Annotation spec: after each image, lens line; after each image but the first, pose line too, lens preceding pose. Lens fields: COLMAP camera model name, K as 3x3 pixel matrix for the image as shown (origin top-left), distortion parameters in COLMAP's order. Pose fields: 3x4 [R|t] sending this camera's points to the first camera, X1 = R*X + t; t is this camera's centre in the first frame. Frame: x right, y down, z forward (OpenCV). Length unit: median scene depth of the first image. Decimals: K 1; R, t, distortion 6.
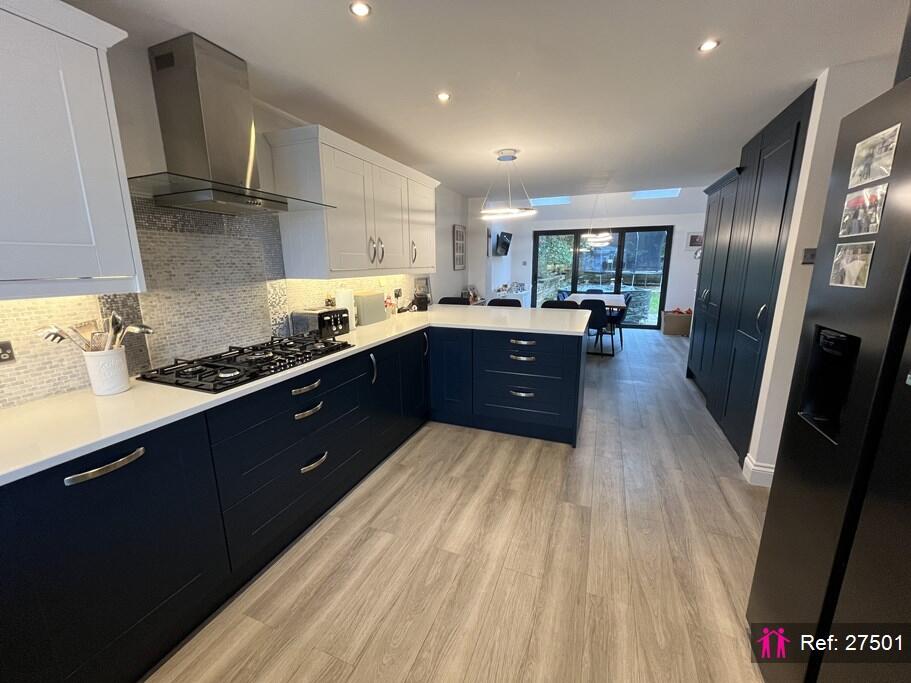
lens RADIAL K [[367.2, 0, 452.4], [0, 367.2, 341.1], [0, 0, 1]] dist [0.001151, 0.000232]
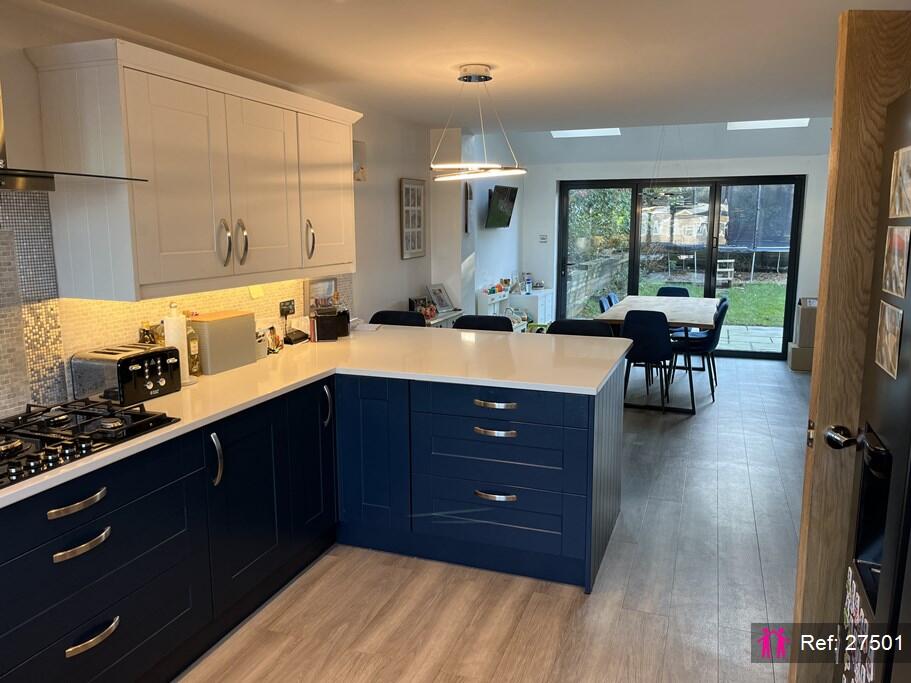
lens RADIAL K [[689.0, 0, 458.7], [0, 689.0, 341.8], [0, 0, 1]] dist [0.022414, -0.021979]
pose [[0.999060, 0.002671, 0.043261, 0.086841], [-0.000847, 0.999112, -0.042136, -0.048356], [-0.043335, 0.042060, 0.998175, -0.059824]]
